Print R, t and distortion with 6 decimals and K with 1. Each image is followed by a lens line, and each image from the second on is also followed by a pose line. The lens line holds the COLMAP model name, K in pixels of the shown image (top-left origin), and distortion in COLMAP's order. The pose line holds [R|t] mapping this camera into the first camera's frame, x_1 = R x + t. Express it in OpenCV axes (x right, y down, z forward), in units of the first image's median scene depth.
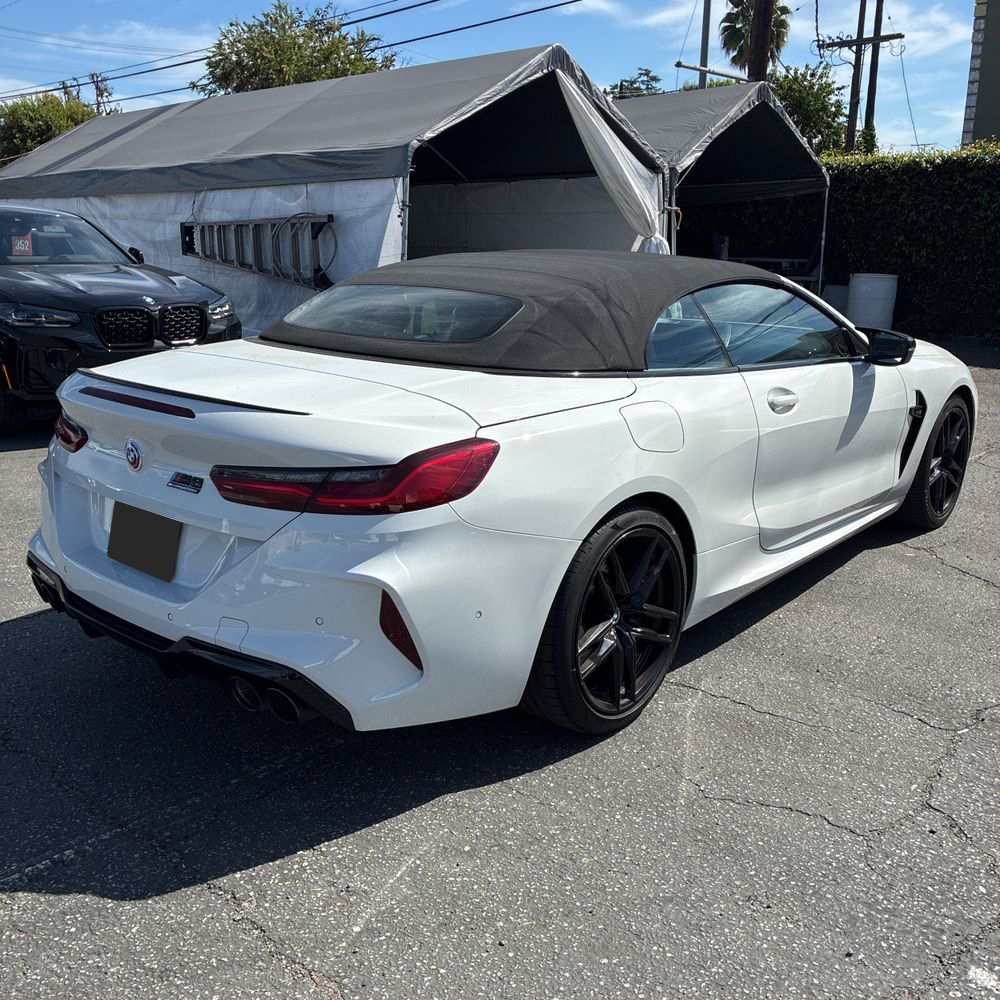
lens RADIAL K [[1010.1, 0, 500.0], [0, 1010.1, 500.0], [0, 0, 1]] dist [0.015601, 0.003489]
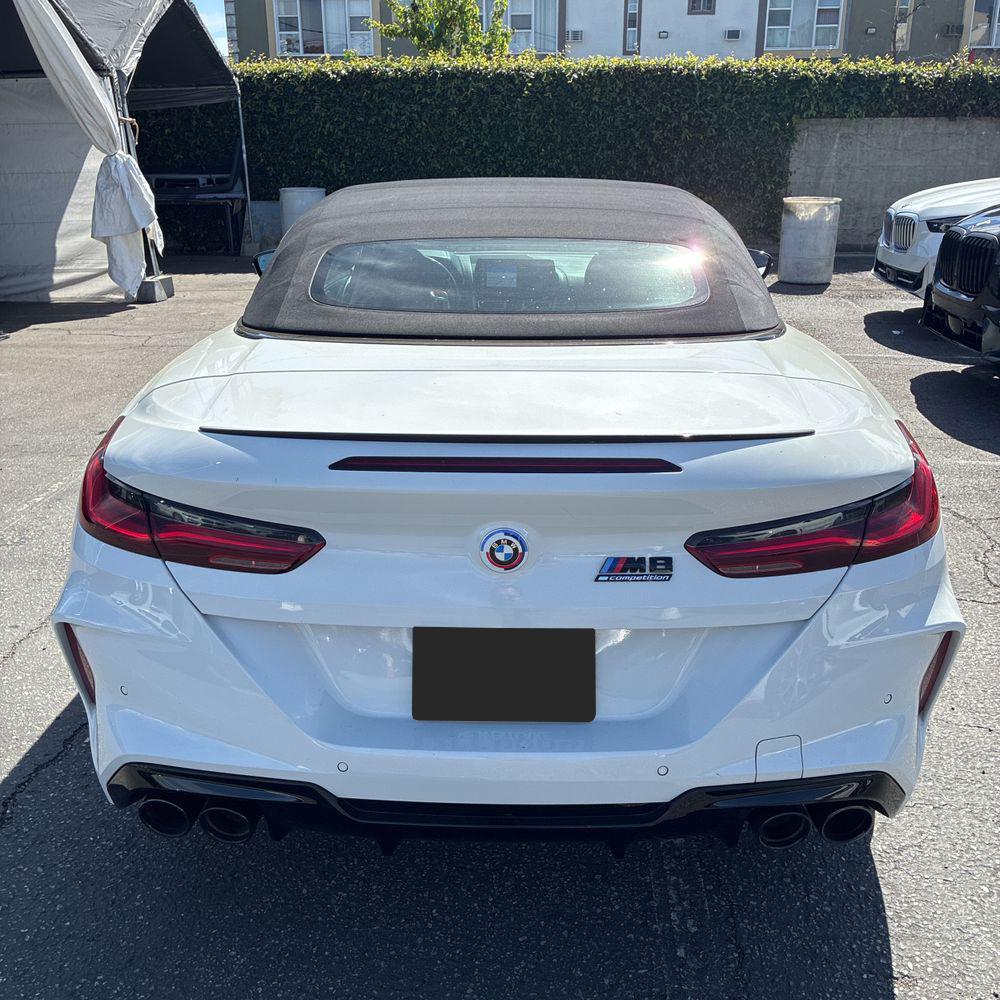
lens RADIAL K [[1010.1, 0, 500.0], [0, 1010.1, 500.0], [0, 0, 1]] dist [0.015601, 0.003489]
pose [[0.766344, -0.226326, 0.601243, -0.155746], [0.176347, 0.974048, 0.141889, -0.034690], [-0.617753, -0.002709, 0.786368, 0.110041]]
